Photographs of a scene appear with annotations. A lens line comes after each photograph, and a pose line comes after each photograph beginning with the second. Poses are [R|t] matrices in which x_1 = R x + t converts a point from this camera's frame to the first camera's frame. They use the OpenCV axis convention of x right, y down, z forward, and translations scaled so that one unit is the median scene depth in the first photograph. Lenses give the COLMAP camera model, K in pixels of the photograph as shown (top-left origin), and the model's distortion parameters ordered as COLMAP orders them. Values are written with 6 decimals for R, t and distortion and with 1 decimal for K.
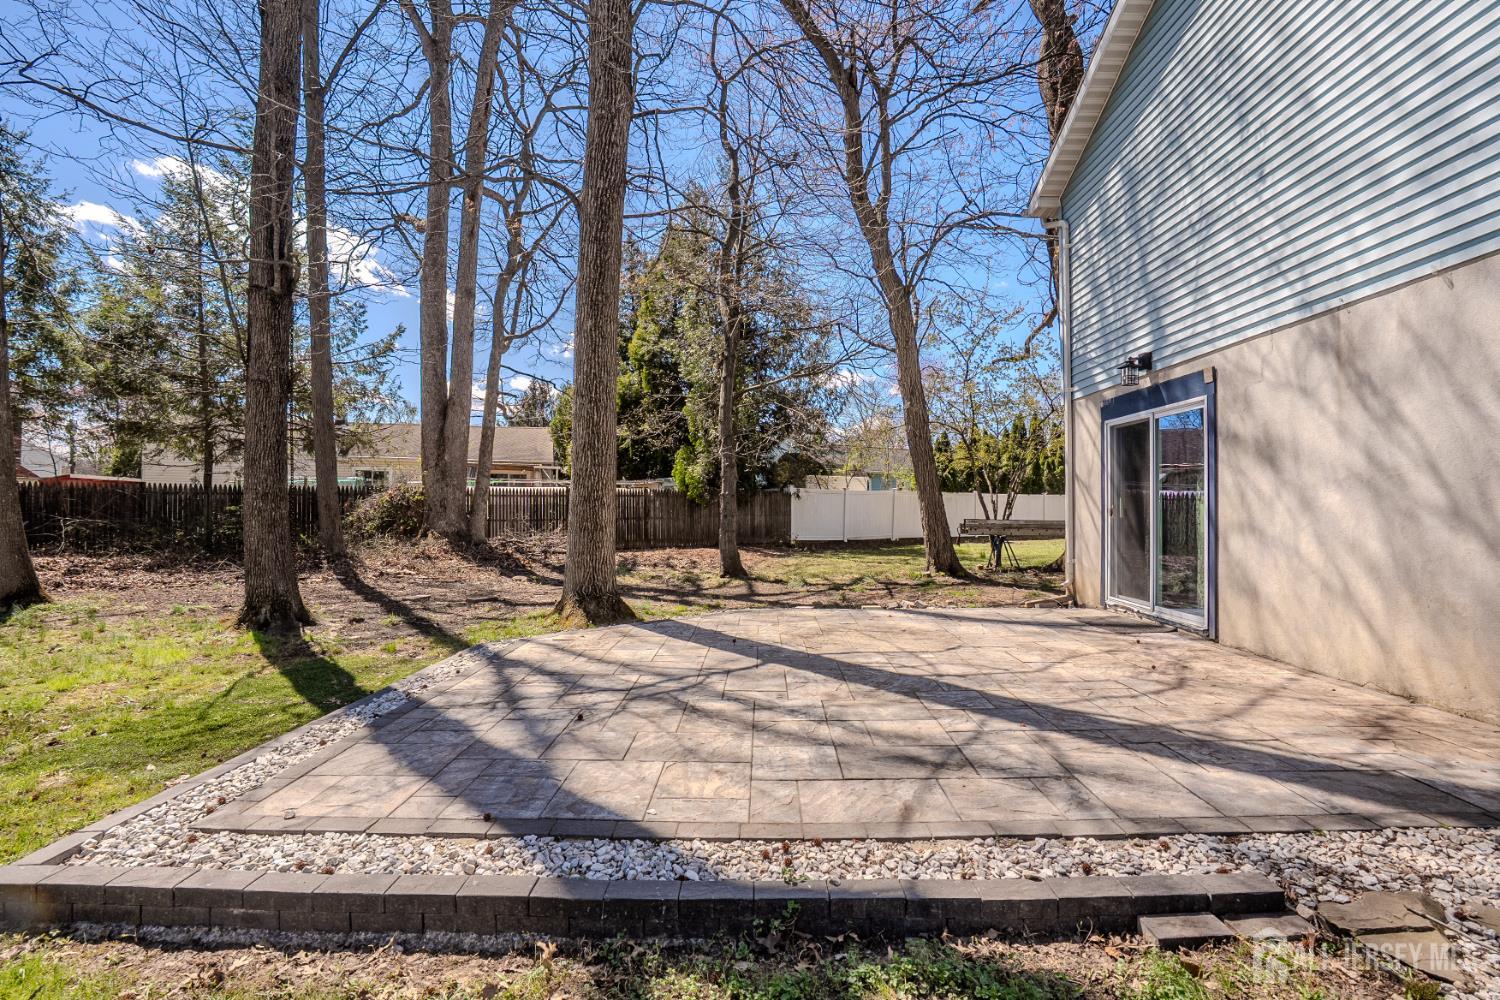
lens RADIAL K [[690.0, 0, 745.9], [0, 690.0, 507.2], [0, 0, 1]] dist [-0.058842, 0.020942]
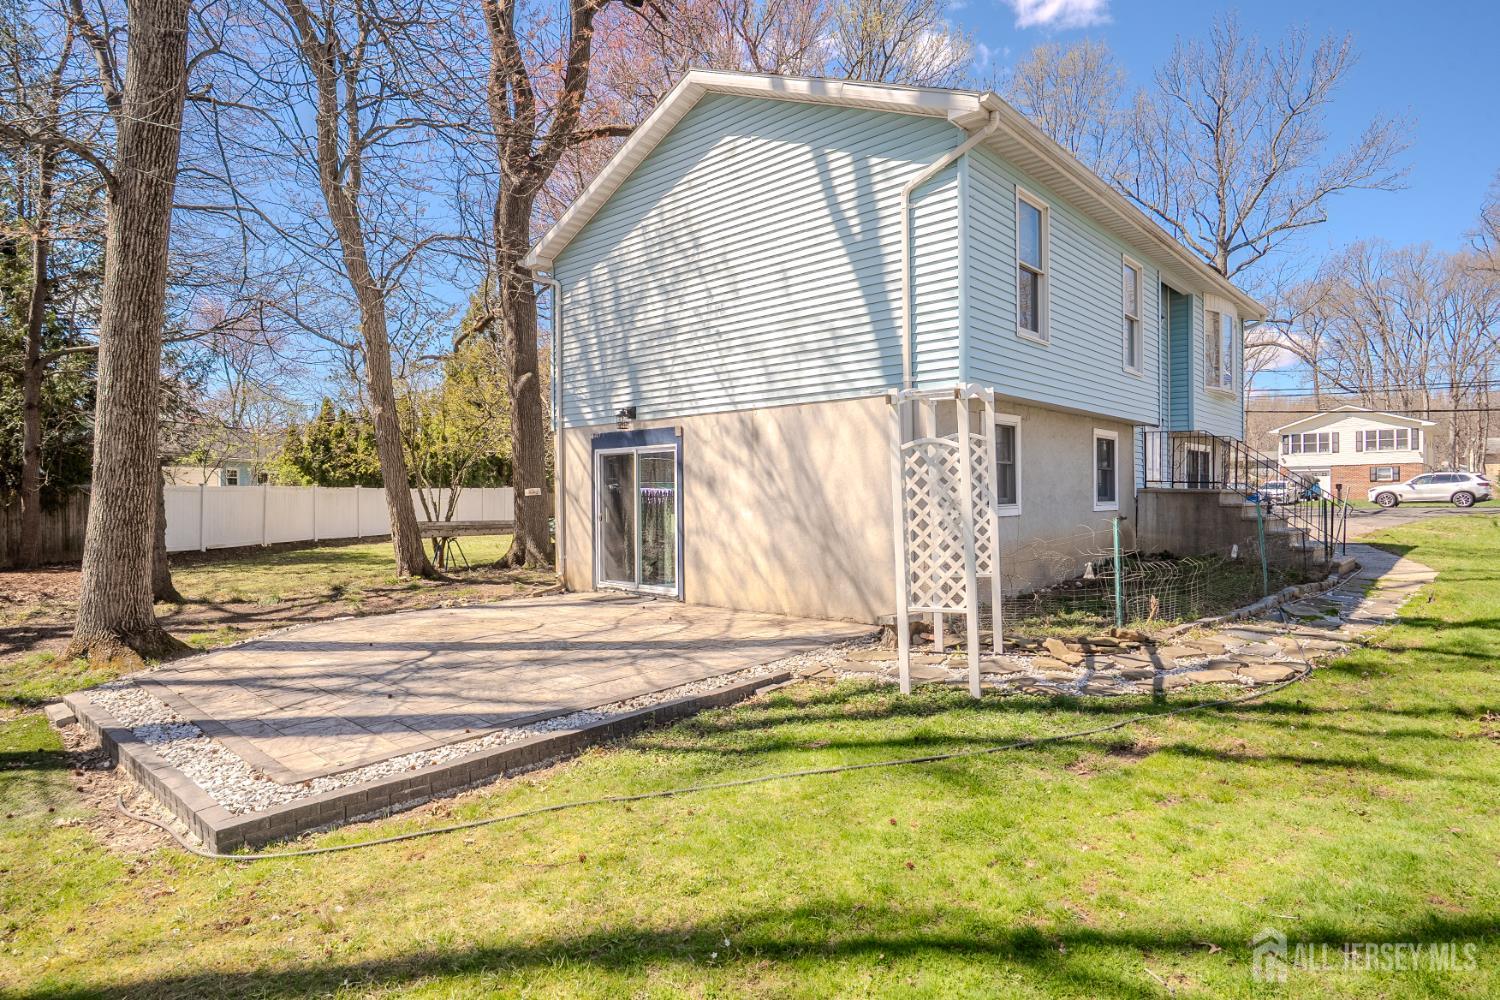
lens RADIAL K [[838.6, 0, 756.0], [0, 838.6, 498.6], [0, 0, 1]] dist [0.002962, 0.000537]
pose [[0.652897, -0.011879, 0.757353, -0.603898], [0.007462, 0.999929, 0.009251, -0.052837], [-0.757410, -0.000388, 0.652940, -0.364298]]
